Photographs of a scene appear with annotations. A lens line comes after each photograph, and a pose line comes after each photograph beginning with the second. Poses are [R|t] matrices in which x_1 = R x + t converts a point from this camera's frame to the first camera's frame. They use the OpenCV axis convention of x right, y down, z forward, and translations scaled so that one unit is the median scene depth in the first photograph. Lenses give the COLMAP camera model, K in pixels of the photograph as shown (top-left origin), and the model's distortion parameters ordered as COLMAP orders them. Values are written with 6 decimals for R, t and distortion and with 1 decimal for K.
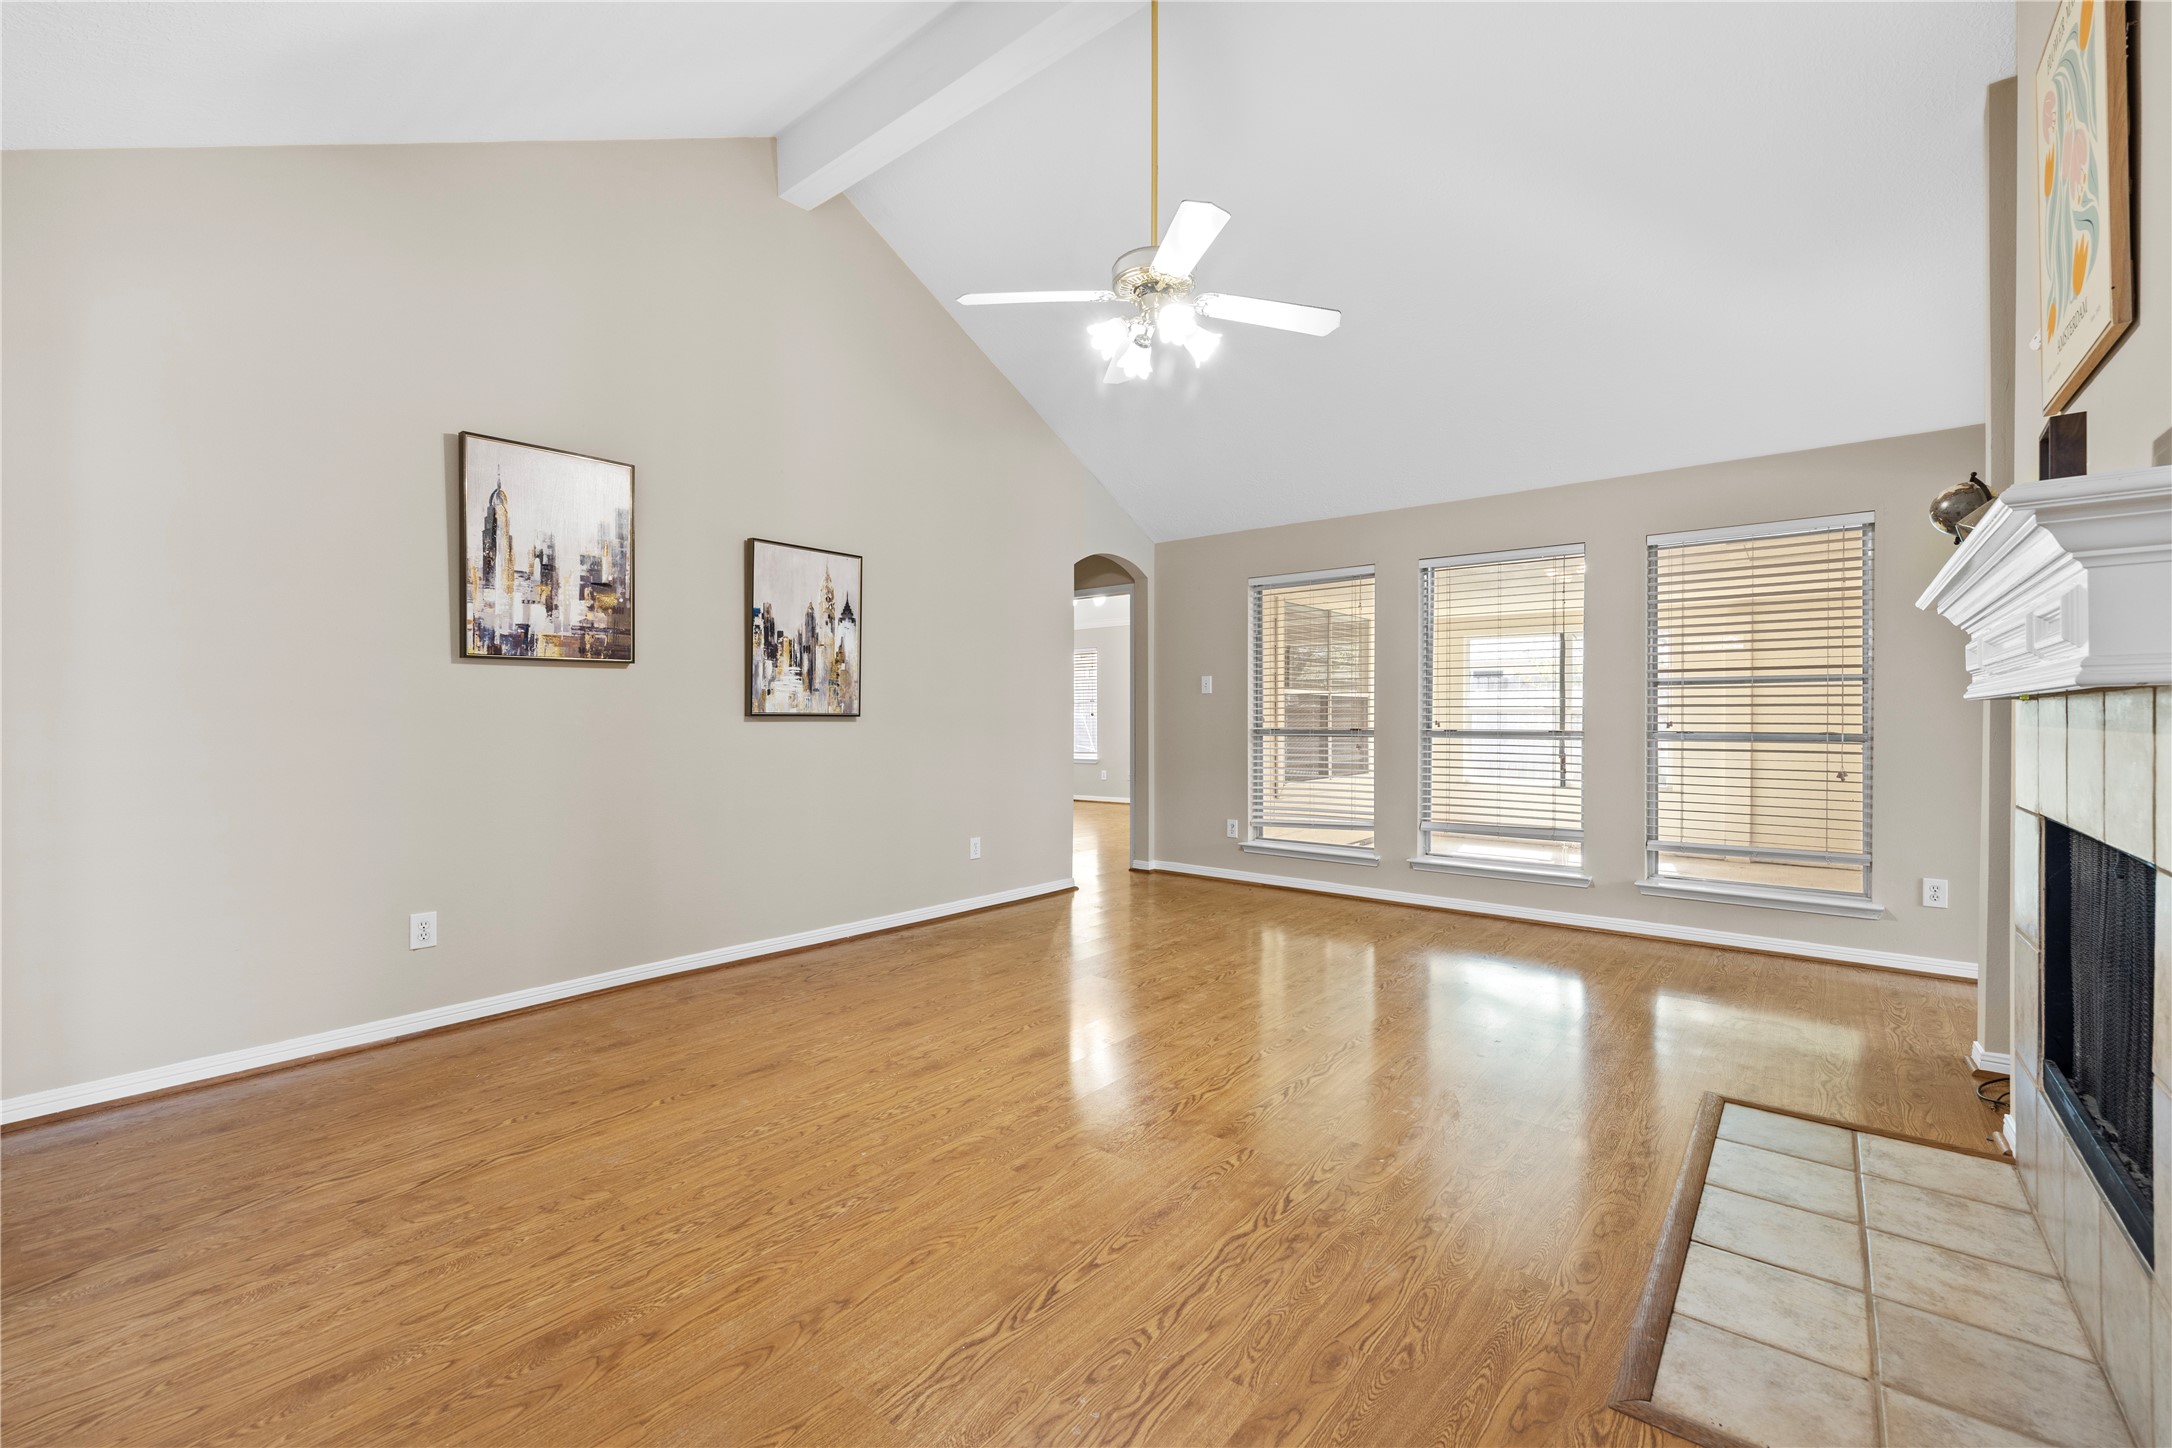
lens RADIAL K [[916.5, 0, 1082.9], [0, 916.5, 727.1], [0, 0, 1]] dist [0.000093, 0.001348]
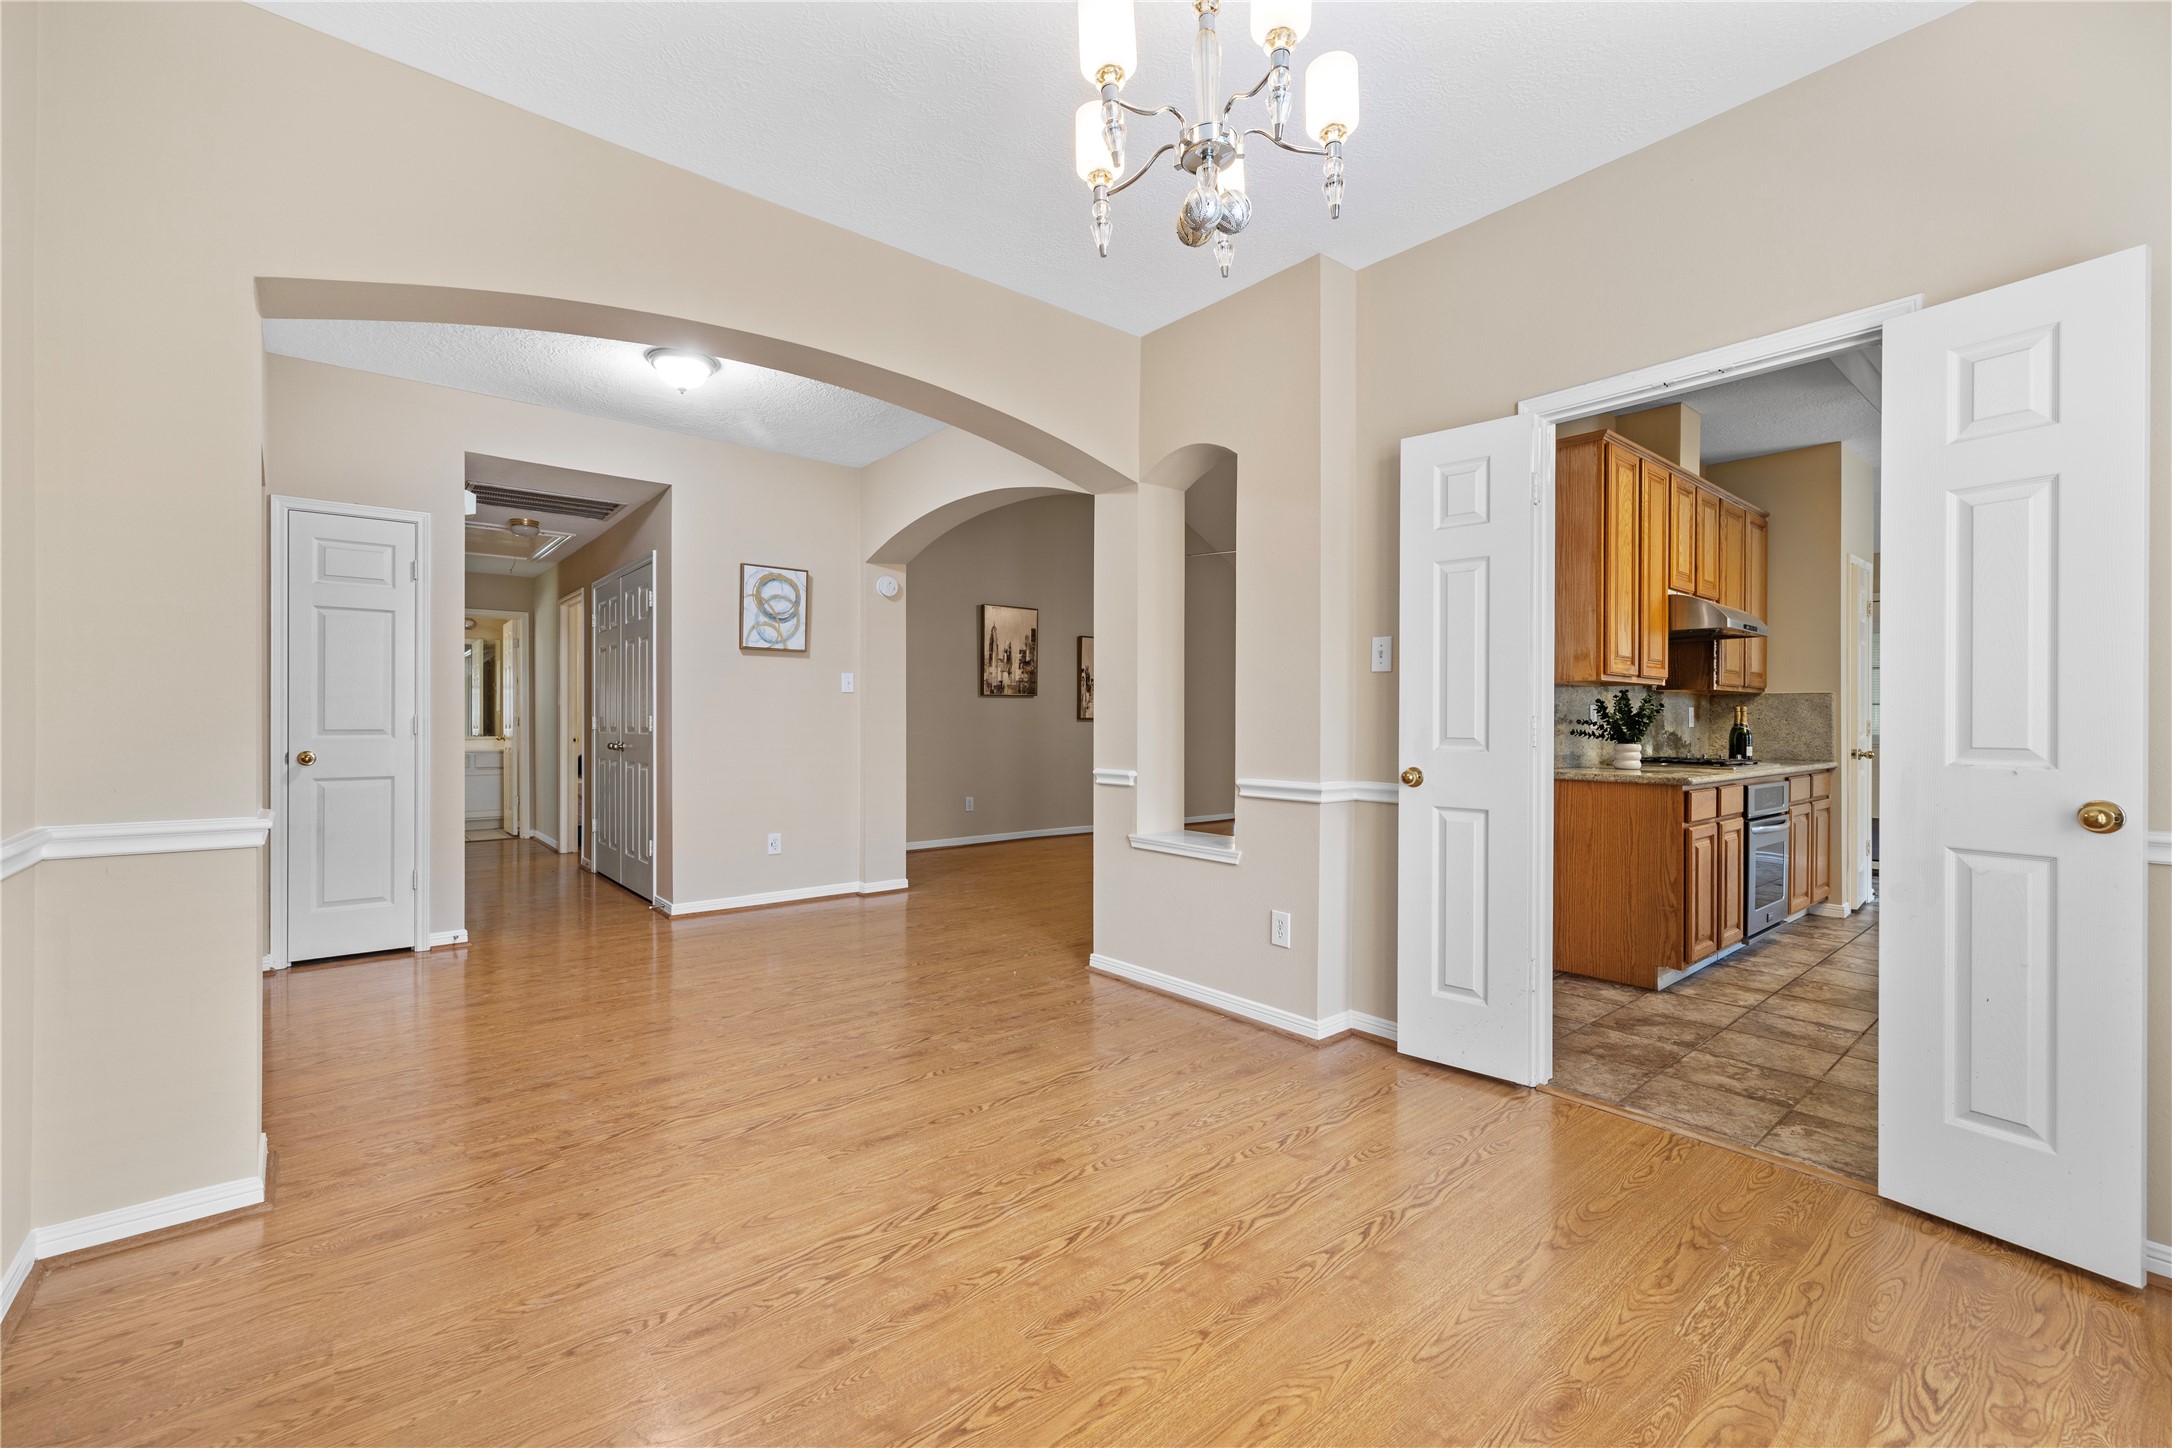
lens RADIAL K [[916.5, 0, 1067.6], [0, 916.5, 714.0], [0, 0, 1]] dist [0.000093, 0.001348]
pose [[0.980132, 0.003954, -0.198309, 0.034241], [-0.007372, 0.999837, -0.016501, 0.012154], [0.198211, 0.017635, 0.980001, -1.218076]]
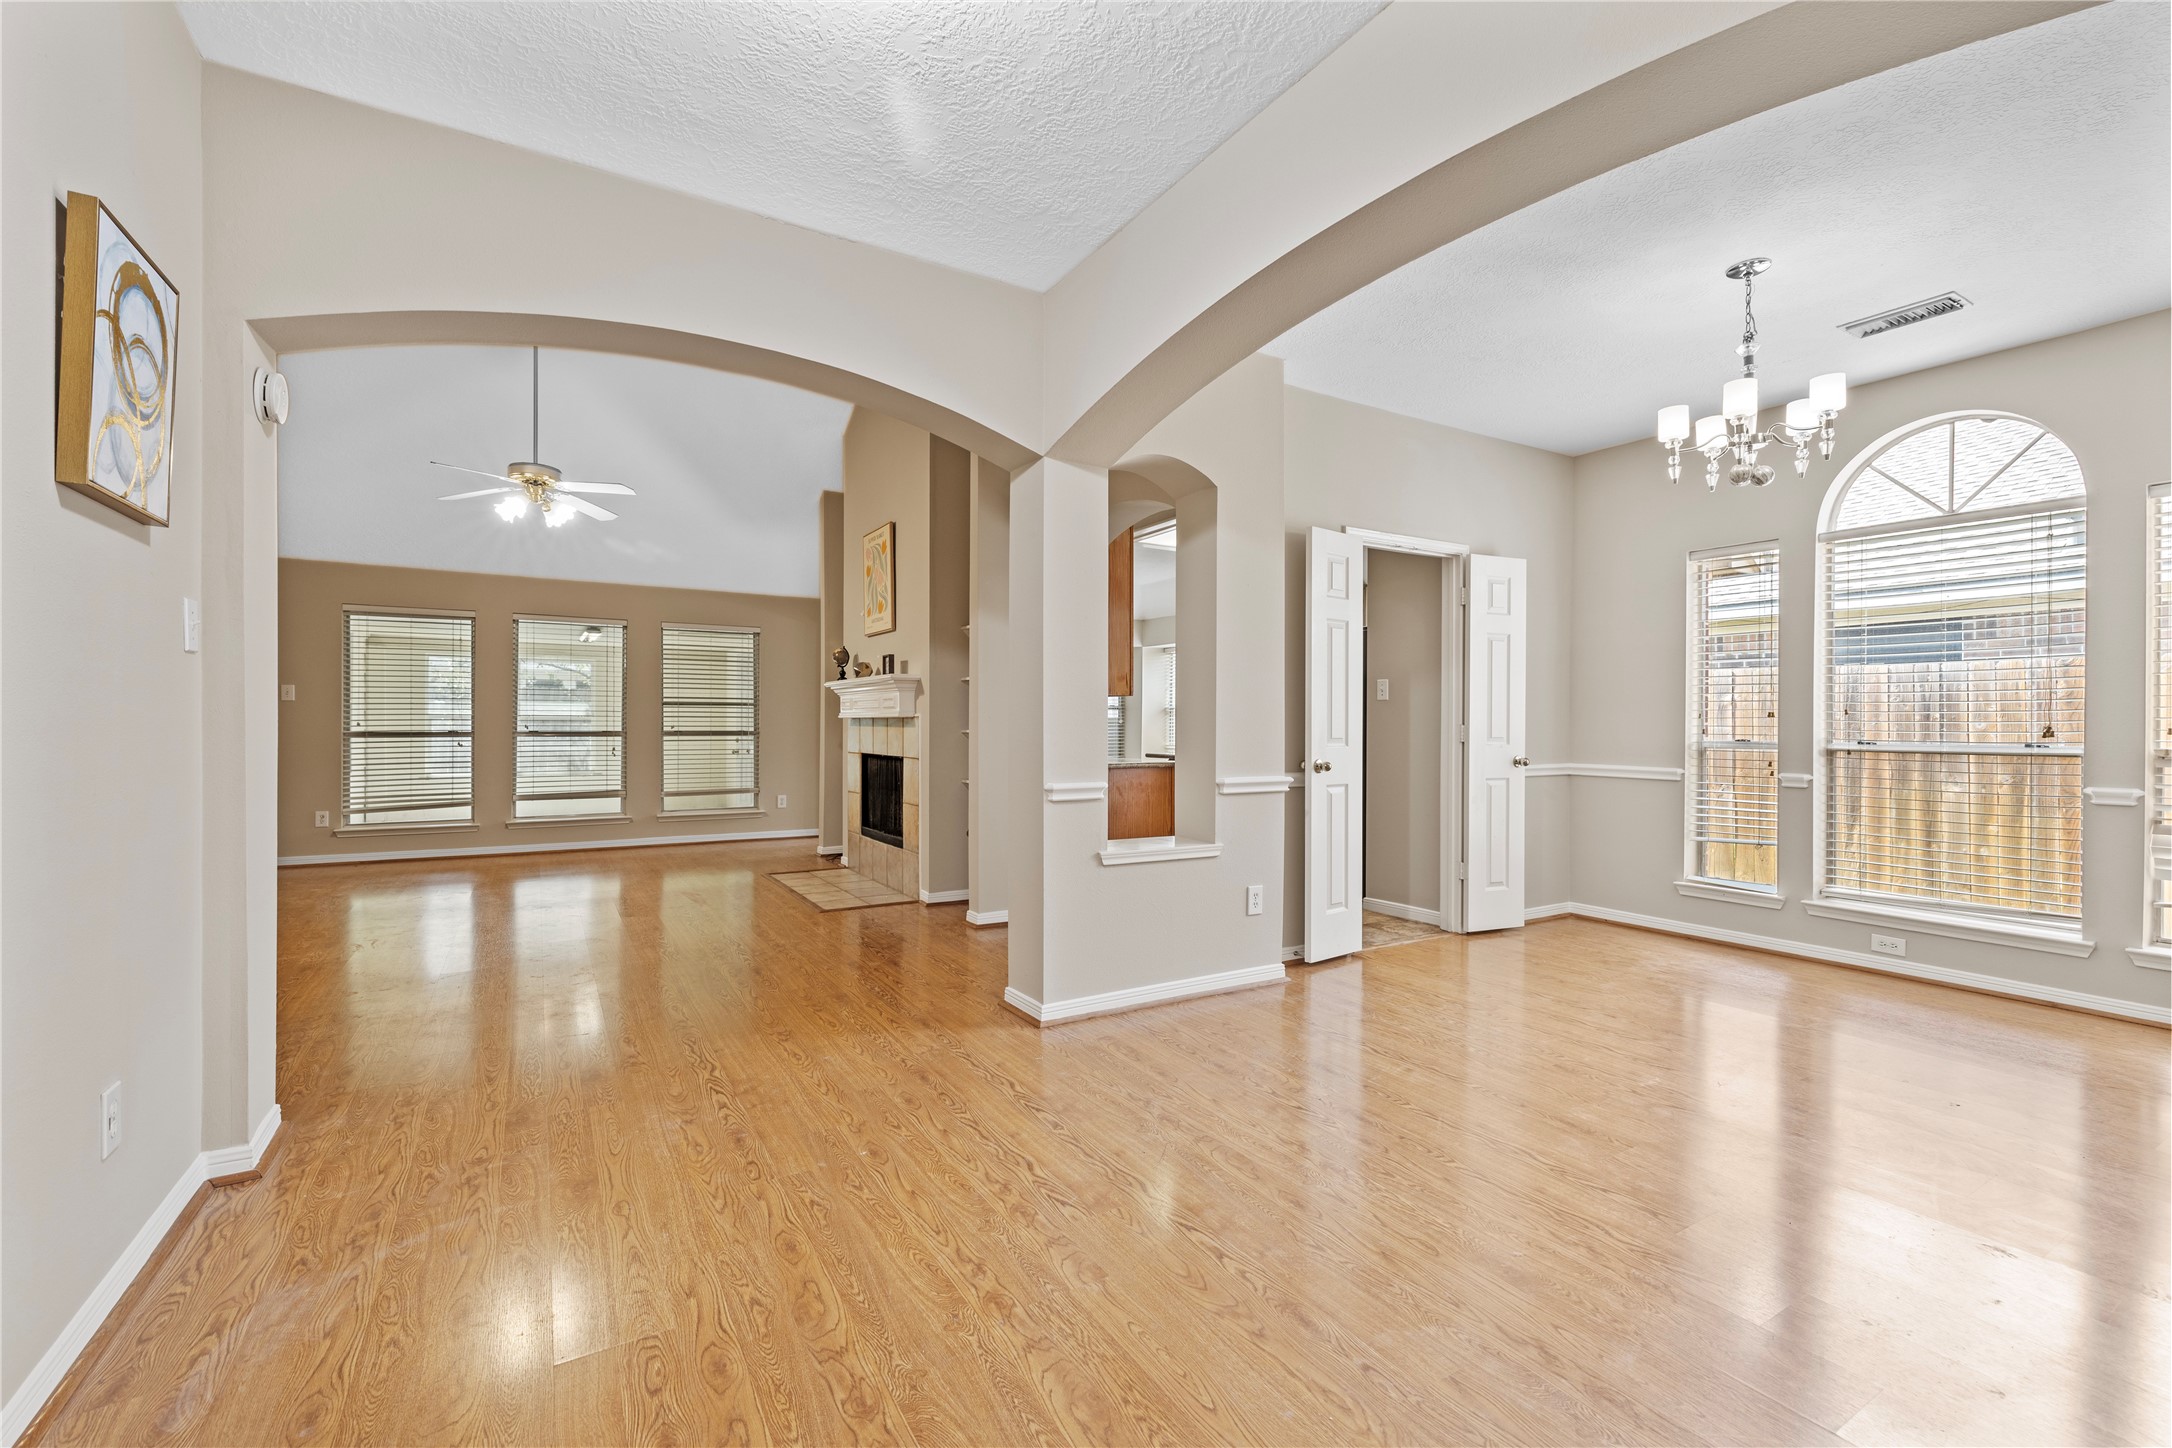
lens RADIAL K [[916.5, 0, 1088.3], [0, 916.5, 739.5], [0, 0, 1]] dist [0.000093, 0.001348]
pose [[0.336152, -0.015013, 0.941688, -0.990882], [0.004653, 0.999887, 0.014280, 0.000685], [-0.941796, -0.000418, 0.336184, -0.489718]]
